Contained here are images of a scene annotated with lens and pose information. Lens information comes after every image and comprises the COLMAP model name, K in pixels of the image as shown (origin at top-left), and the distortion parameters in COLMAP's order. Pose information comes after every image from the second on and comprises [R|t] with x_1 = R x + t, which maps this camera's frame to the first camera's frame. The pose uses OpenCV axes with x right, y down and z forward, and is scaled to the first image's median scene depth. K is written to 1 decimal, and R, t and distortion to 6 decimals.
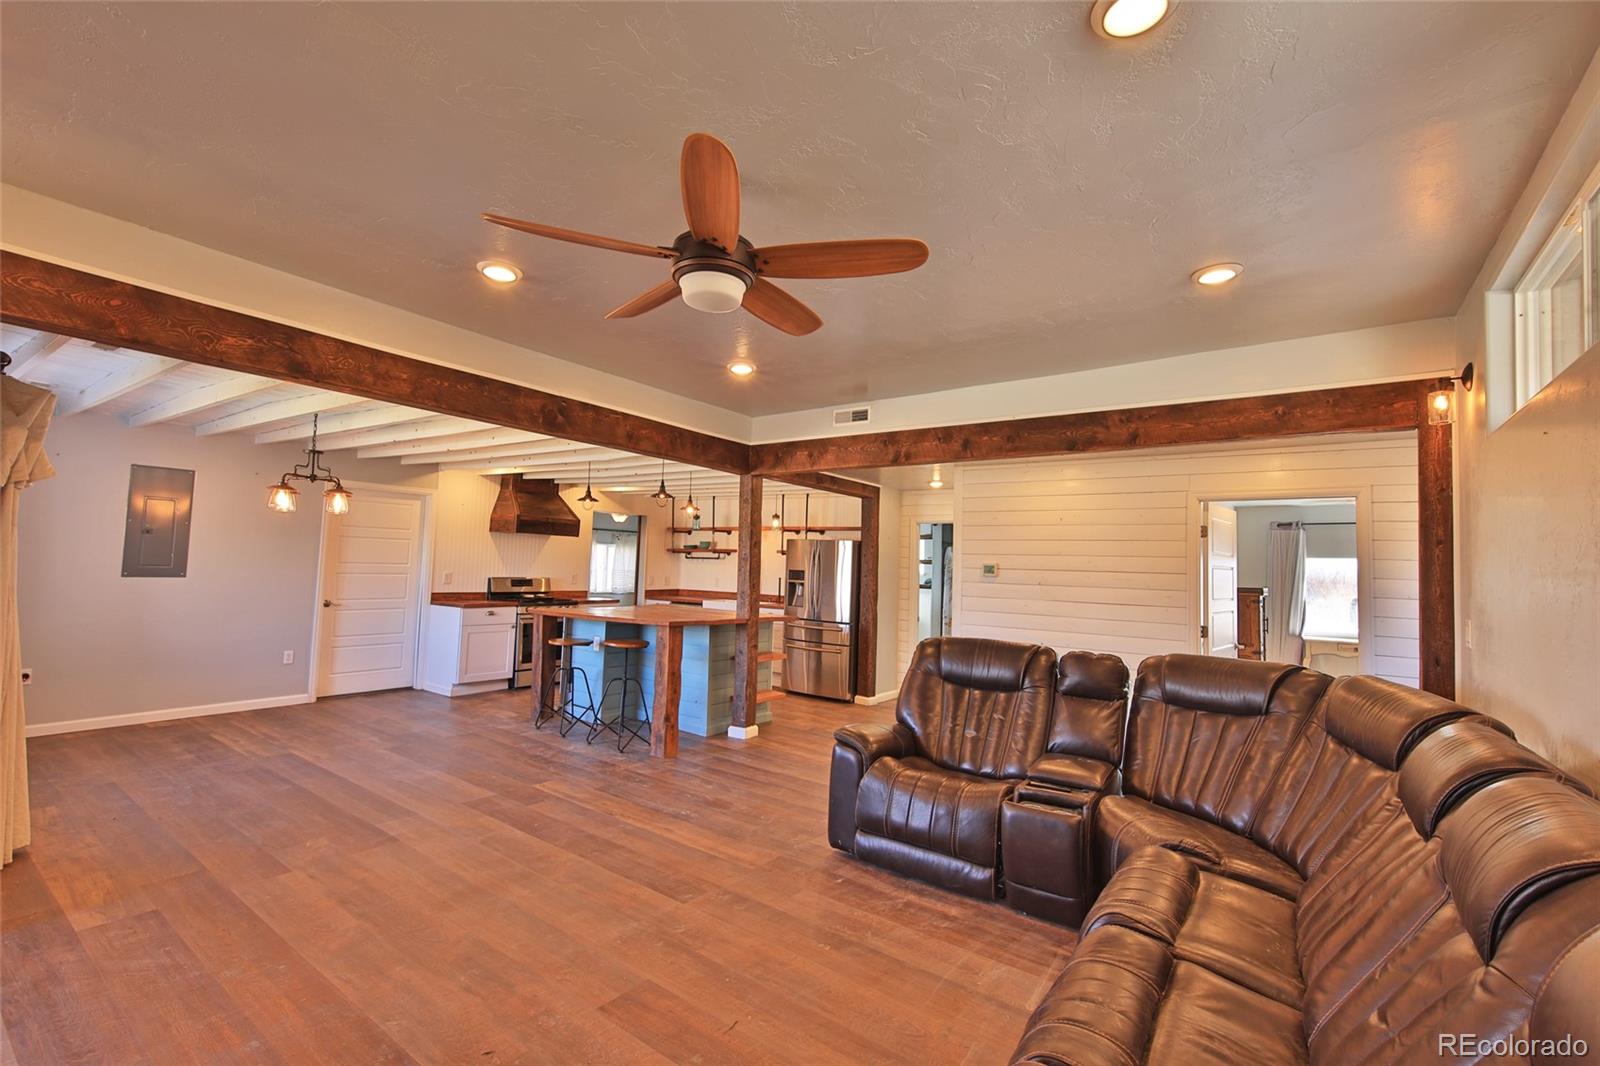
lens RADIAL K [[714.1, 0, 804.6], [0, 714.1, 537.7], [0, 0, 1]] dist [0.003756, 0.000341]
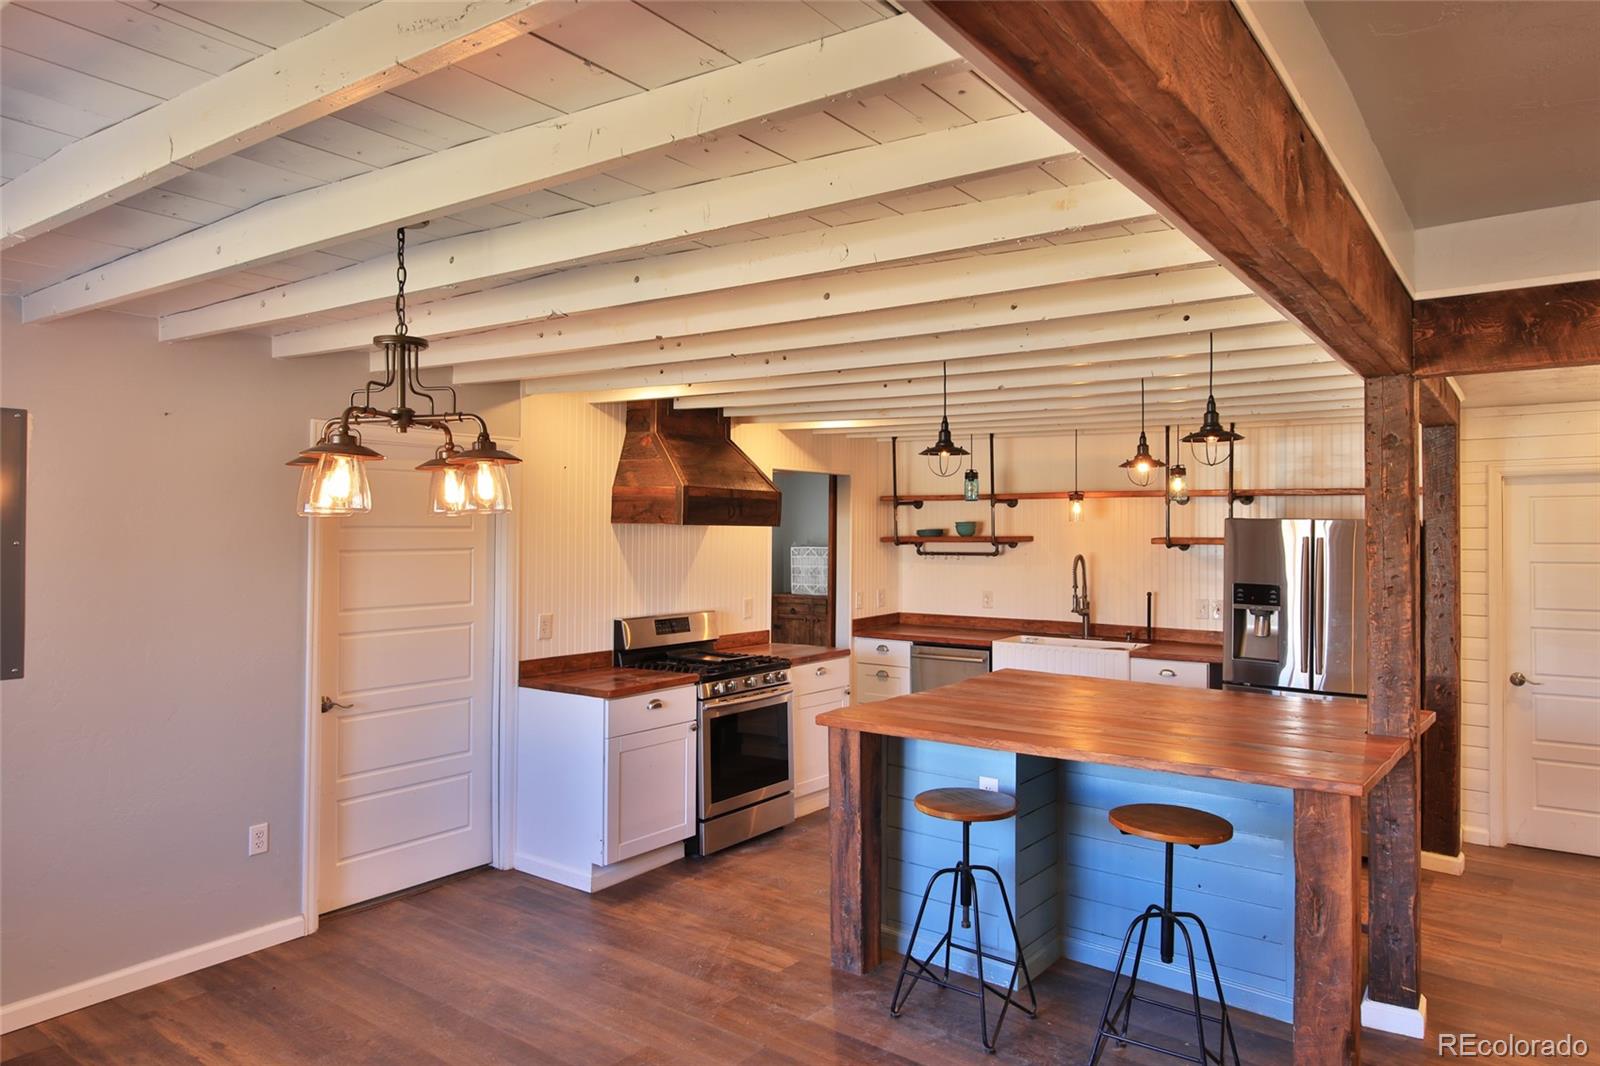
lens RADIAL K [[1047.4, 0, 796.6], [0, 1047.4, 527.1], [0, 0, 1]] dist [-0.000244, -0.000648]
pose [[0.999218, -0.028761, -0.027137, -0.300678], [0.029733, 0.998906, 0.036104, -0.027099], [0.026069, -0.036883, 0.998980, 0.307909]]
